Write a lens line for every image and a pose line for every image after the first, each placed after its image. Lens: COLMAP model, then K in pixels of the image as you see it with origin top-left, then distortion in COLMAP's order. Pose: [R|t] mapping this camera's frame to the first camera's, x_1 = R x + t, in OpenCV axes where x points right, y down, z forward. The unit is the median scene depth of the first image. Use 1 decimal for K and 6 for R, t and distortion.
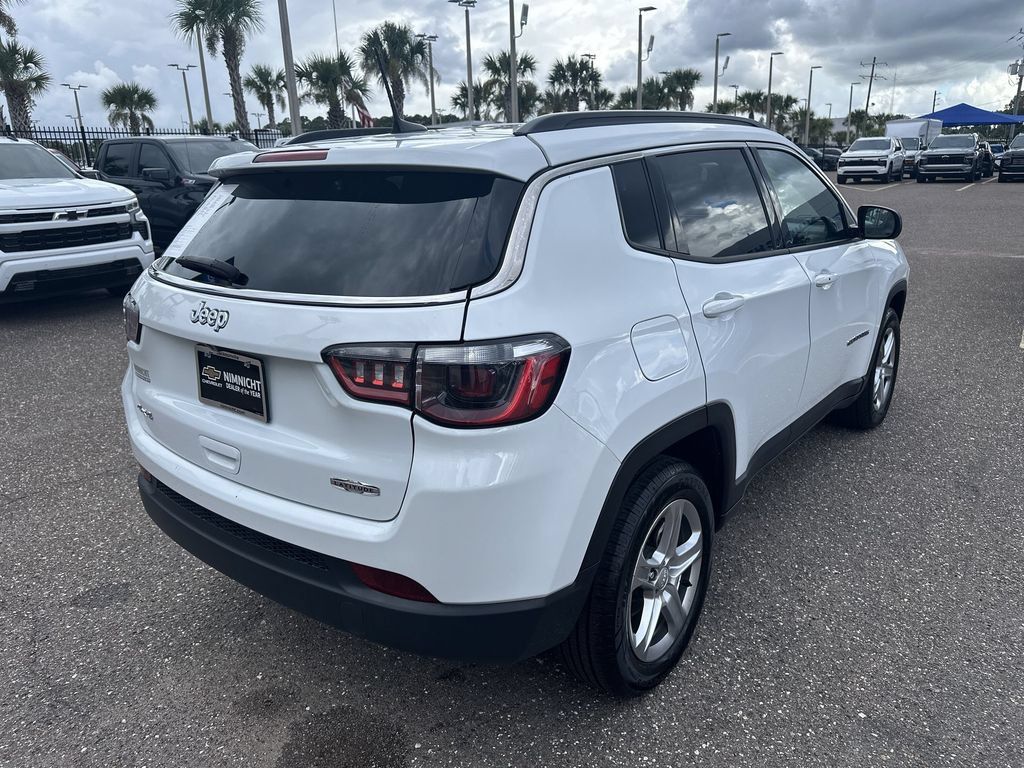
lens RADIAL K [[726.1, 0, 512.8], [0, 726.1, 382.7], [0, 0, 1]] dist [0.025769, -0.027500]
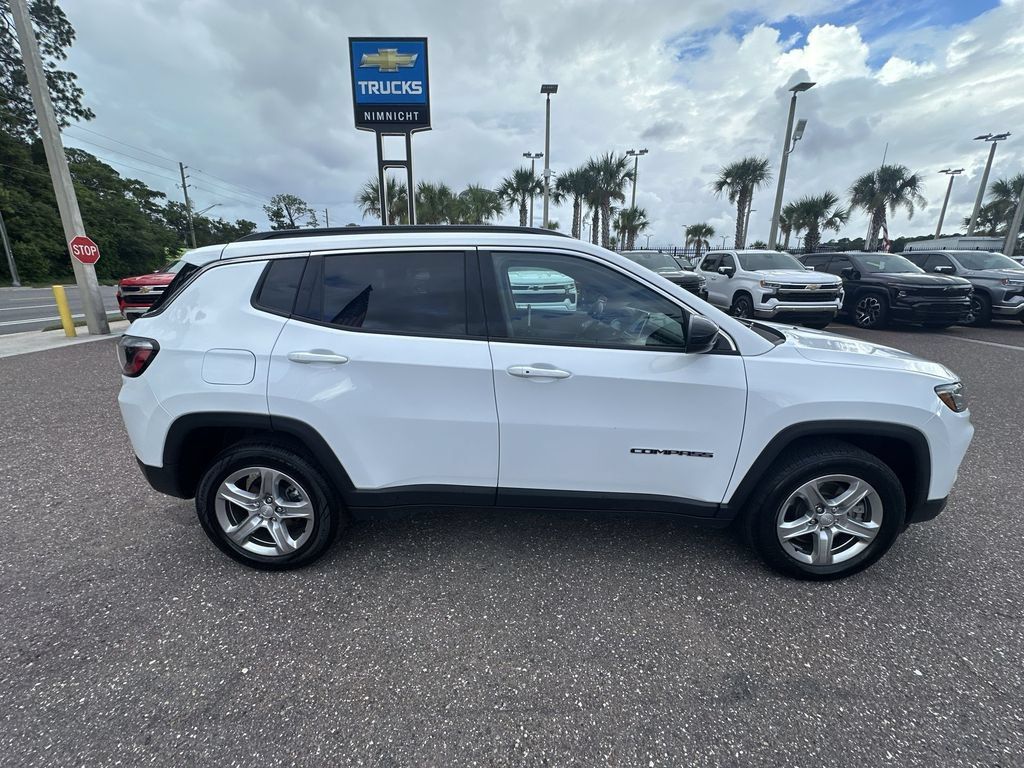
lens RADIAL K [[411.6, 0, 508.9], [0, 411.6, 379.7], [0, 0, 1]] dist [-0.005112, 0.000913]
pose [[0.597019, 0.231879, -0.767985, 0.086839], [-0.250809, 0.963278, 0.095870, -0.017870], [0.762013, 0.135382, 0.633252, 0.058363]]
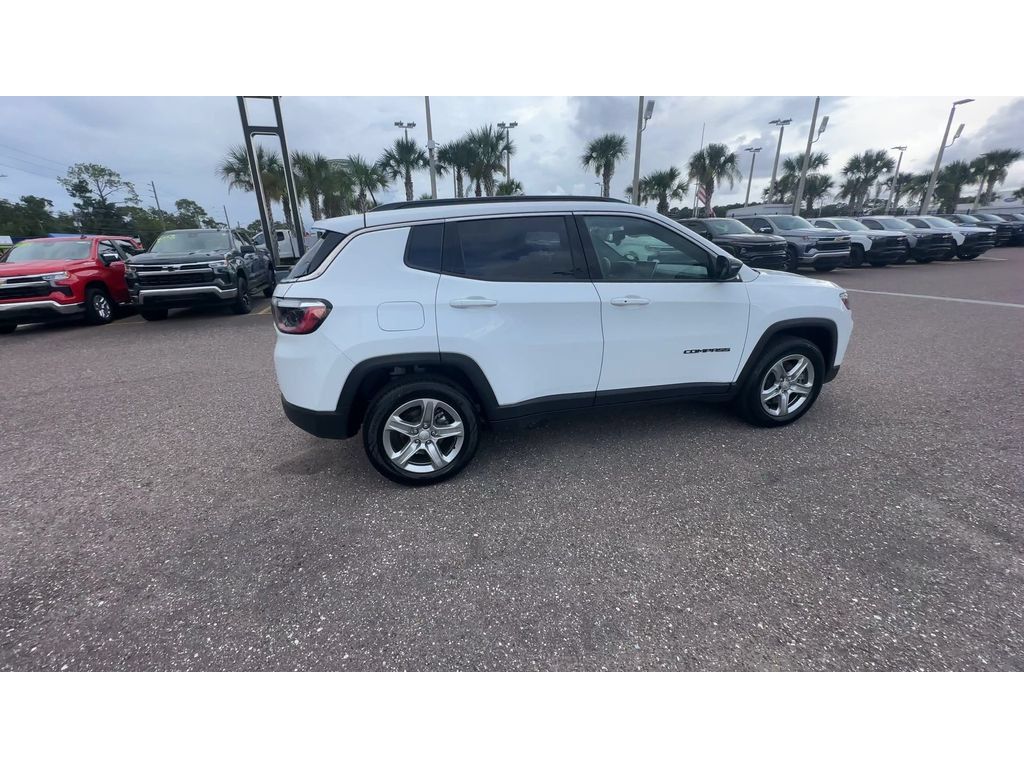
lens RADIAL K [[403.6, 0, 496.1], [0, 403.6, 385.1], [0, 0, 1]] dist [-0.005037, 0.000928]
pose [[0.791149, 0.202038, -0.577290, 0.072645], [-0.165819, 0.979368, 0.115510, -0.002265], [0.588717, 0.004340, 0.808328, 0.015634]]
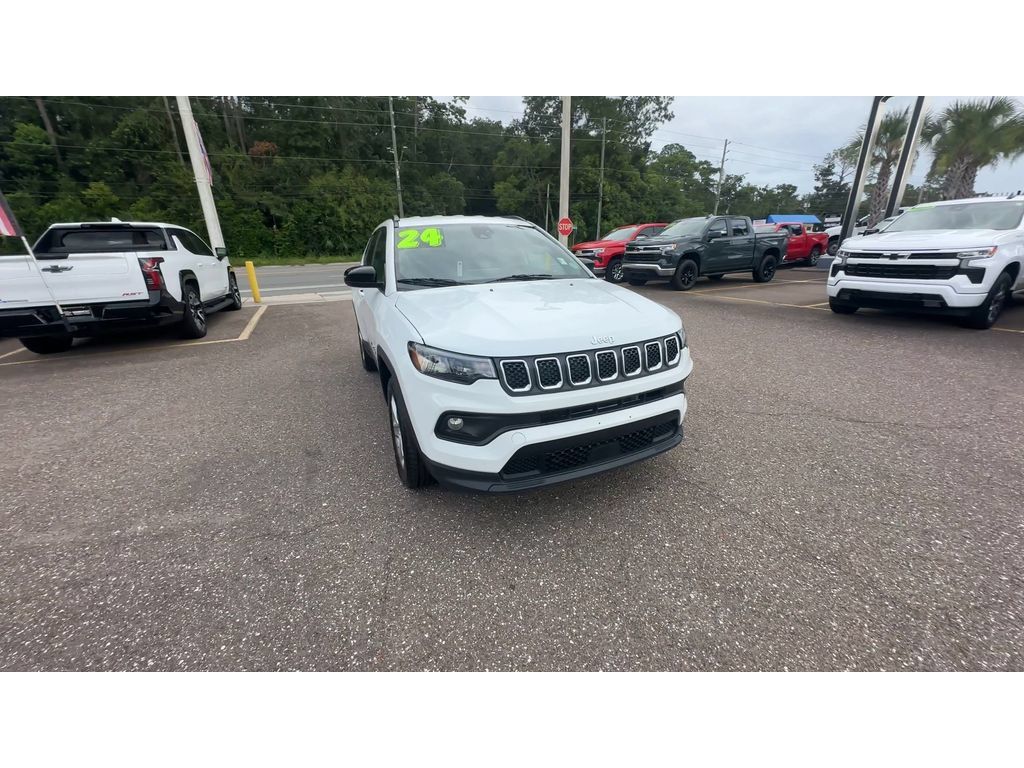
lens RADIAL K [[403.3, 0, 516.2], [0, 403.3, 375.8], [0, 0, 1]] dist [-0.002384, 0.000687]
pose [[-0.457293, 0.314400, -0.831887, 0.127993], [-0.227163, 0.863096, 0.451068, -0.056703], [0.859814, 0.395245, -0.323267, 0.186369]]
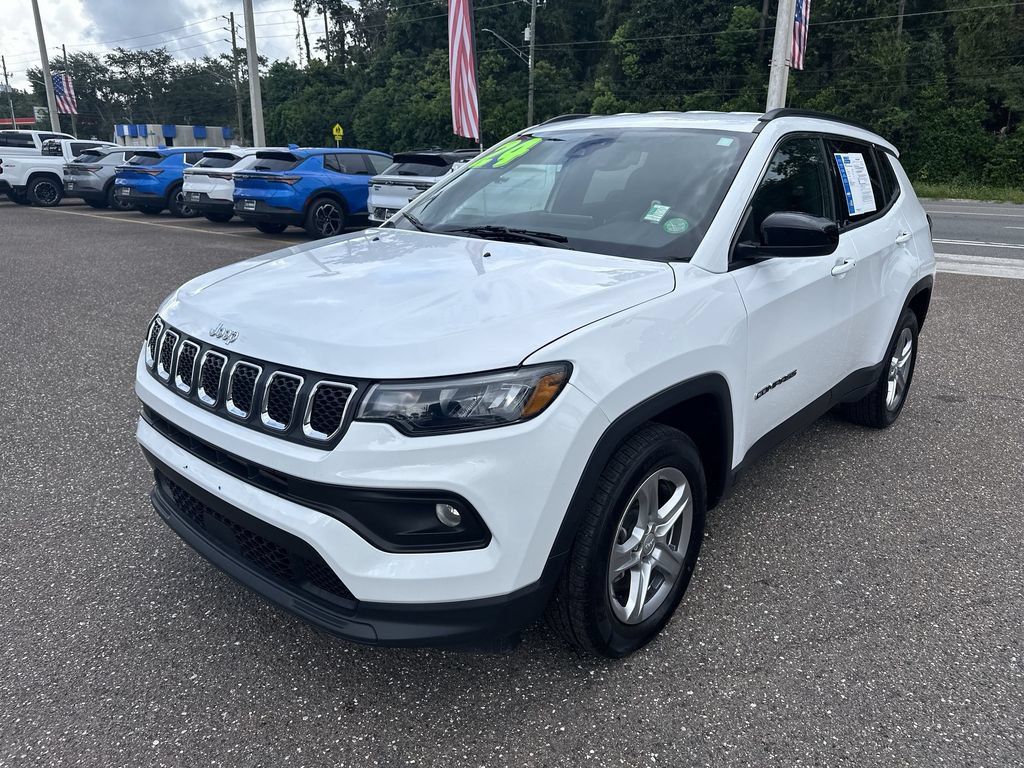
lens RADIAL K [[726.1, 0, 525.0], [0, 726.1, 362.9], [0, 0, 1]] dist [0.025769, -0.027500]
pose [[-0.999169, -0.003884, 0.040562, 0.034799], [0.018587, 0.842411, 0.538515, -0.068715], [-0.036262, 0.538822, -0.841639, 0.231873]]
